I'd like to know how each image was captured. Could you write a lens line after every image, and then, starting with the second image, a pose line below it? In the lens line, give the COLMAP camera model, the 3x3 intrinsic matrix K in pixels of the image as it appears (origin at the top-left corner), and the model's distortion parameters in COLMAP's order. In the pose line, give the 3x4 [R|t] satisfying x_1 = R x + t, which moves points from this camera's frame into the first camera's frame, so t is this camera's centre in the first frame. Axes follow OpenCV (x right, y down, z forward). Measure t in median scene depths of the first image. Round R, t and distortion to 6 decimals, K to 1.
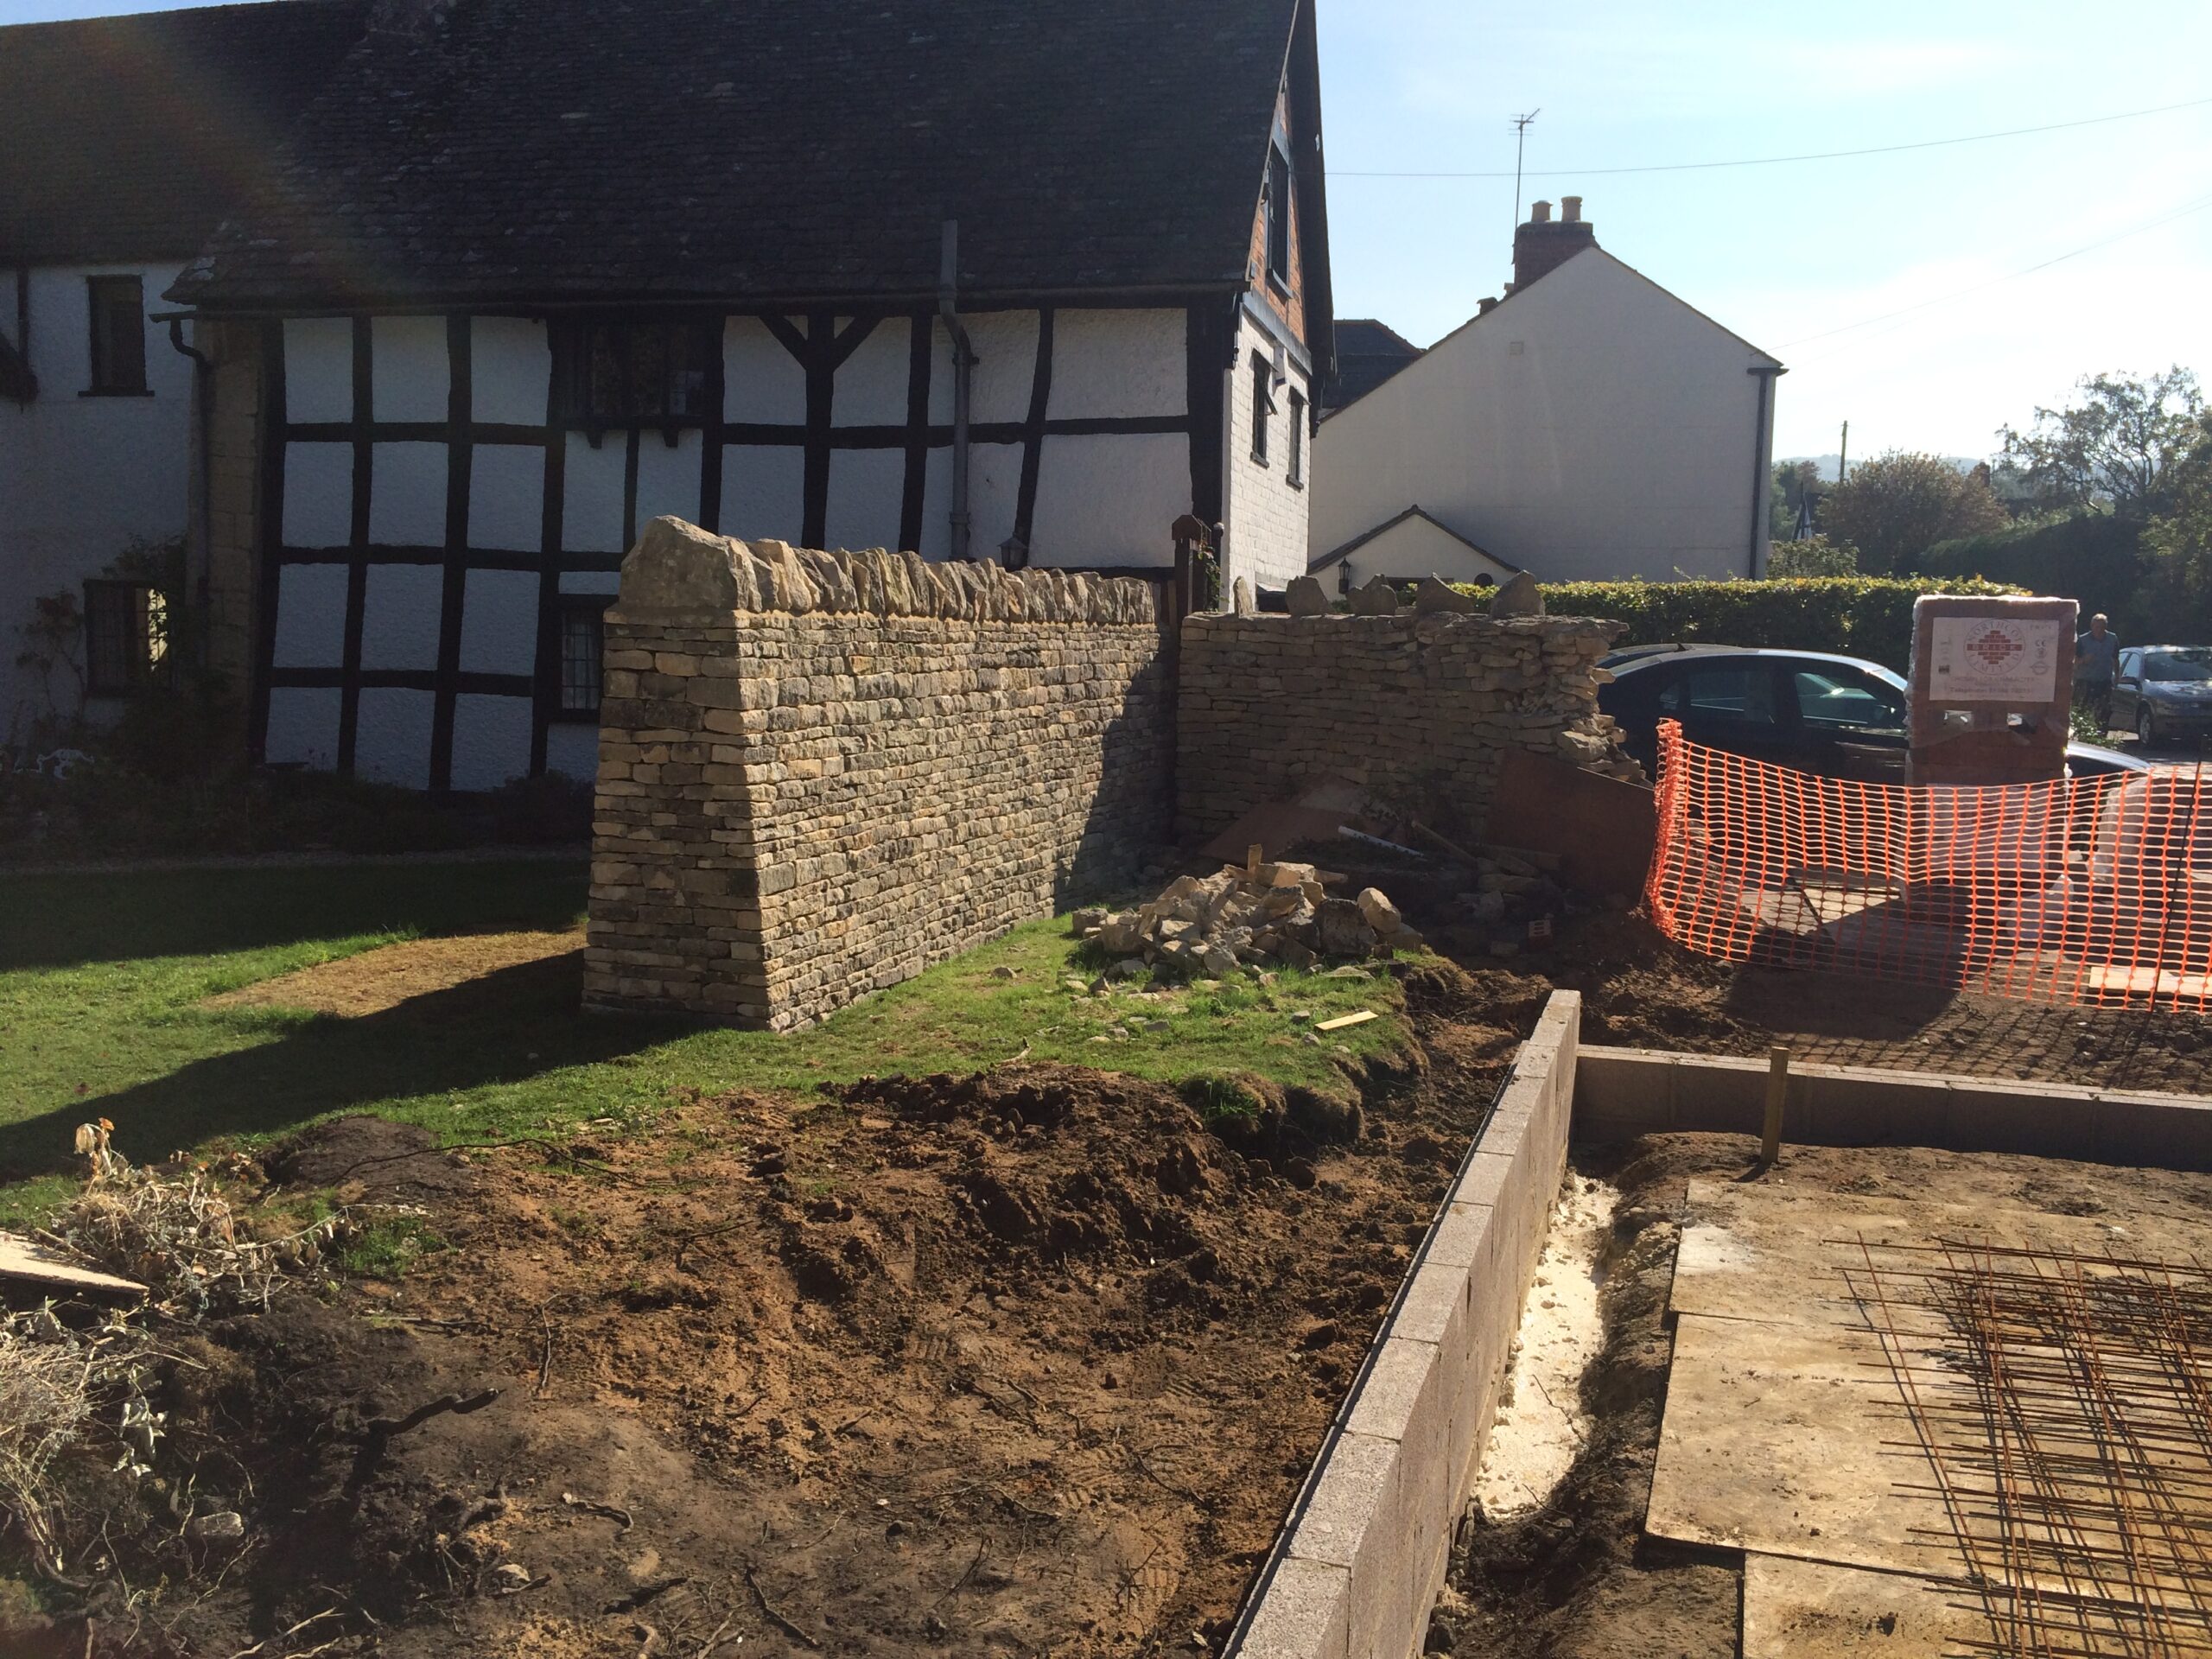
lens RADIAL K [[1889.3, 0, 1111.8], [0, 1889.3, 832.7], [0, 0, 1]] dist [0.082349, -0.117648]
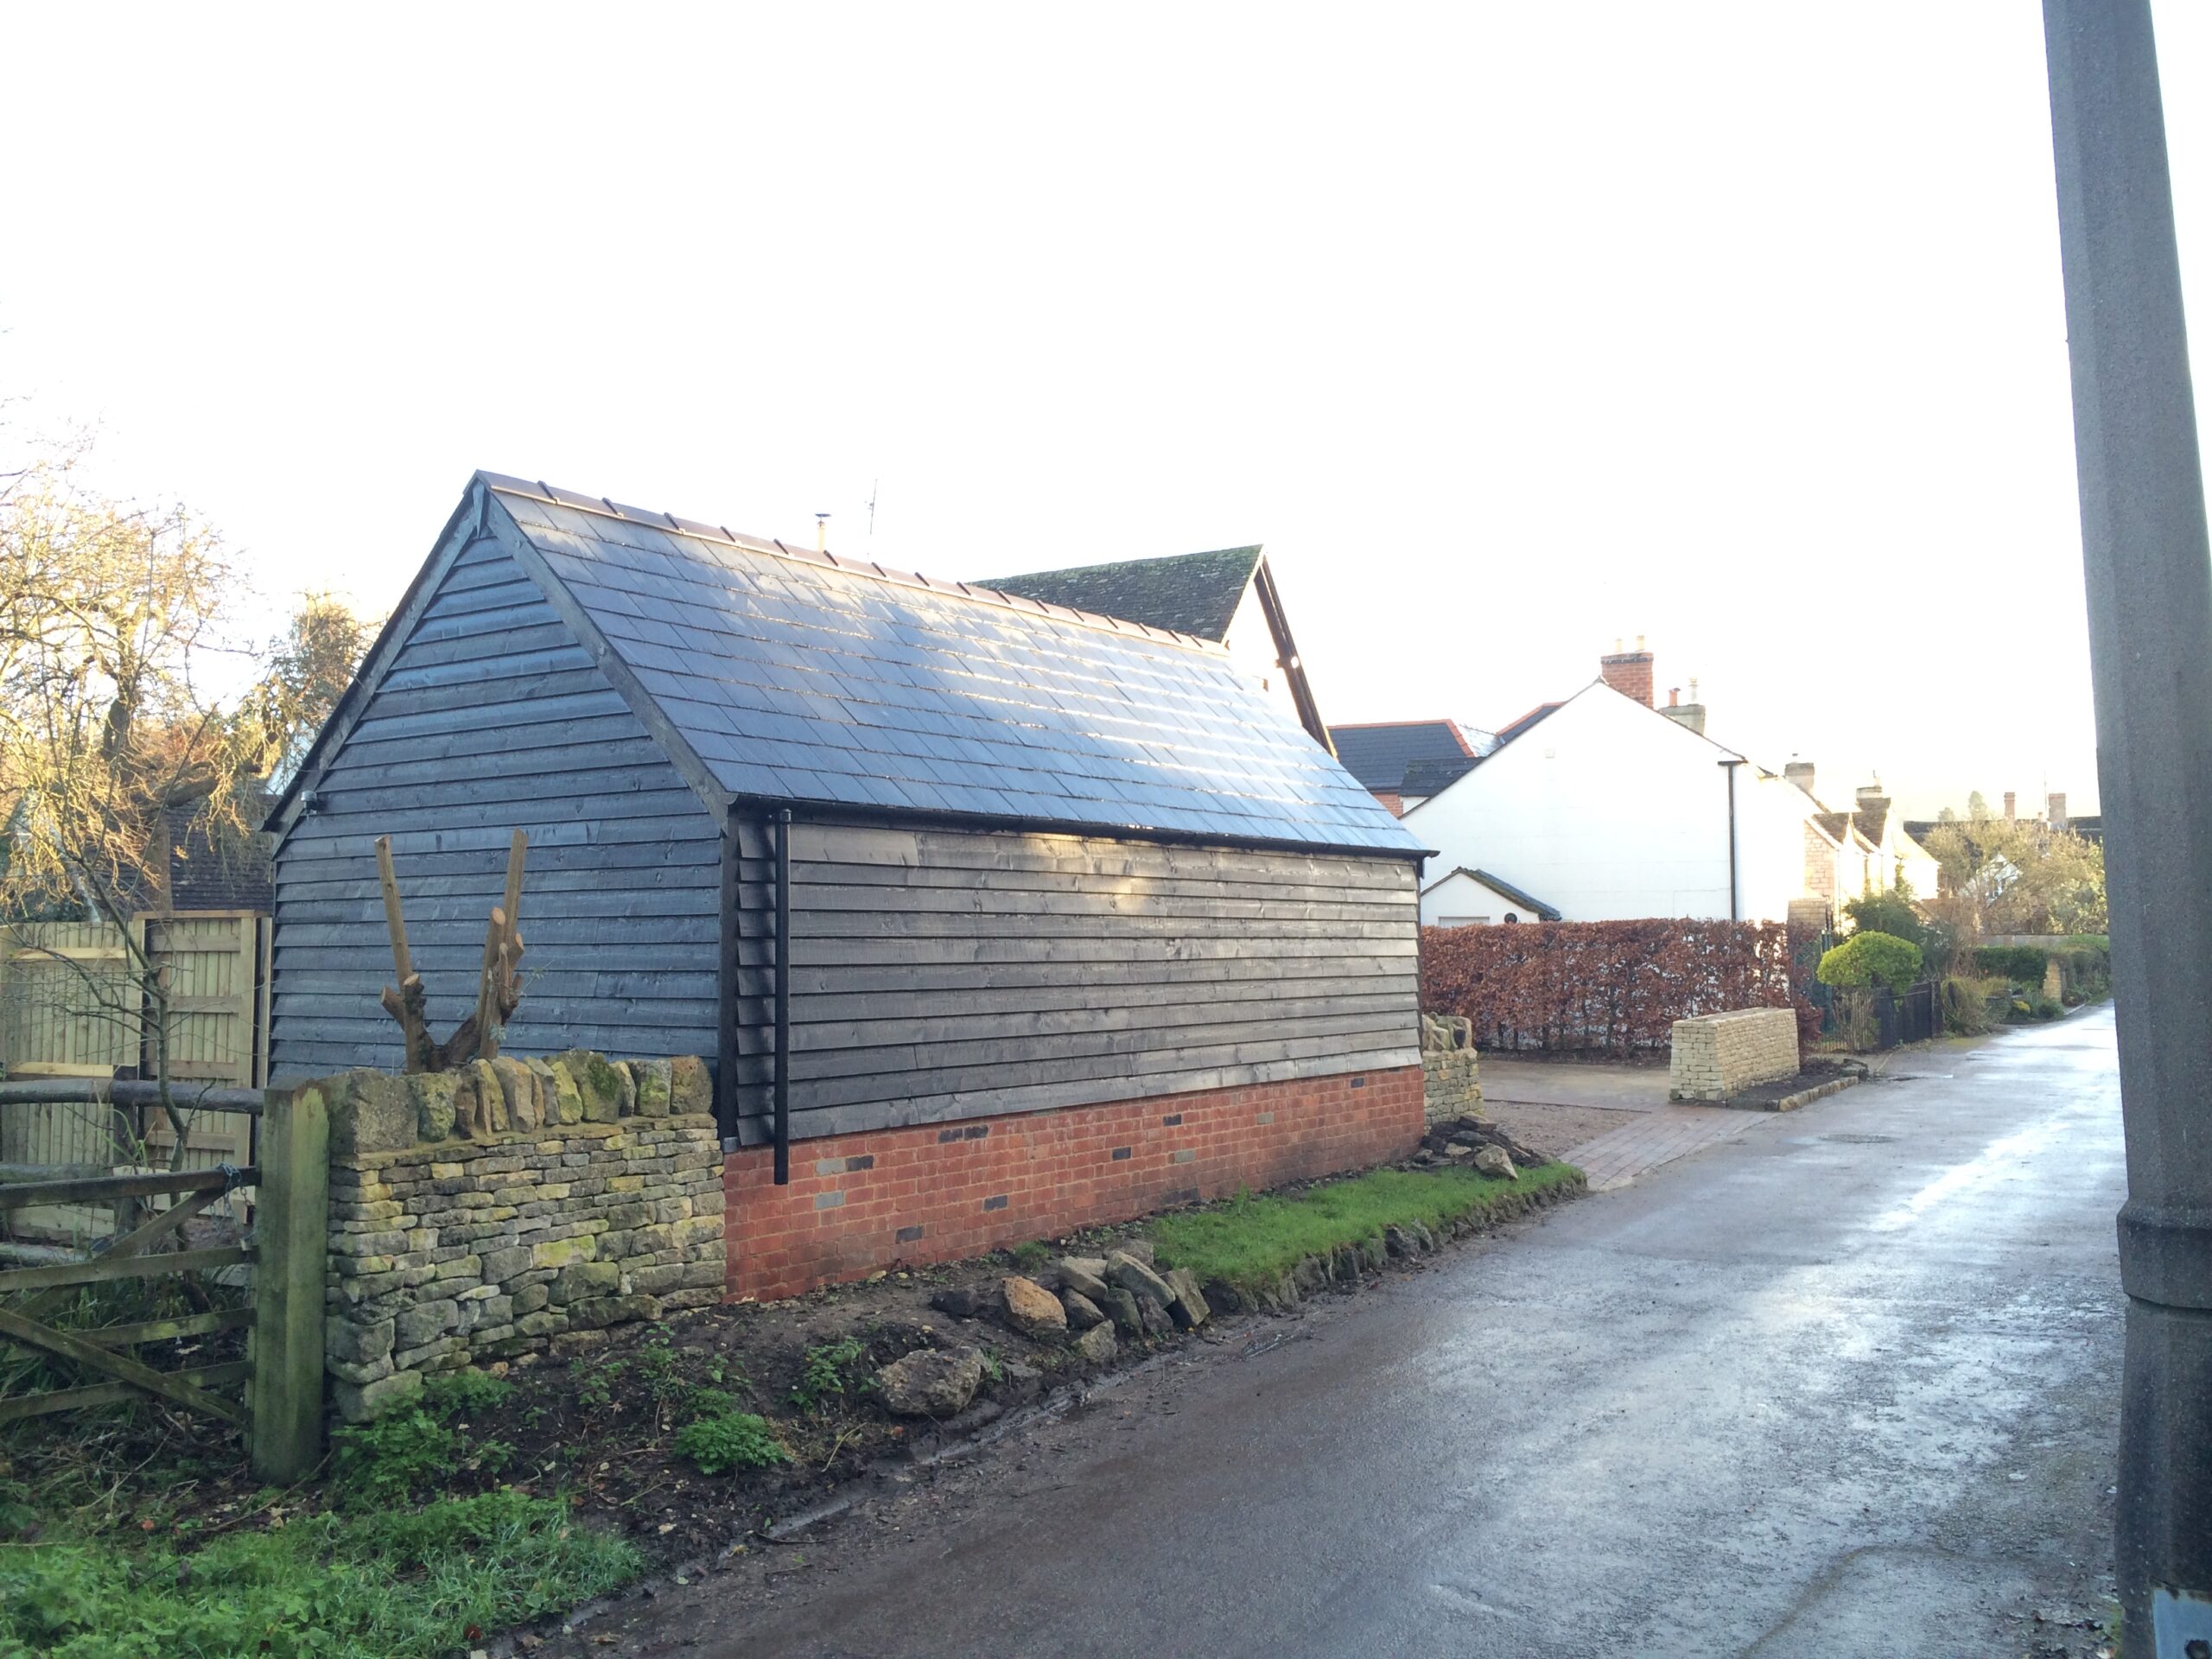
lens RADIAL K [[1889.3, 0, 1116.8], [0, 1889.3, 825.4], [0, 0, 1]] dist [0.082349, -0.117648]
pose [[0.952430, -0.035243, -0.302714, 0.541597], [-0.017003, 0.985599, -0.168242, 0.064637], [0.304284, 0.165386, 0.938114, -0.662971]]
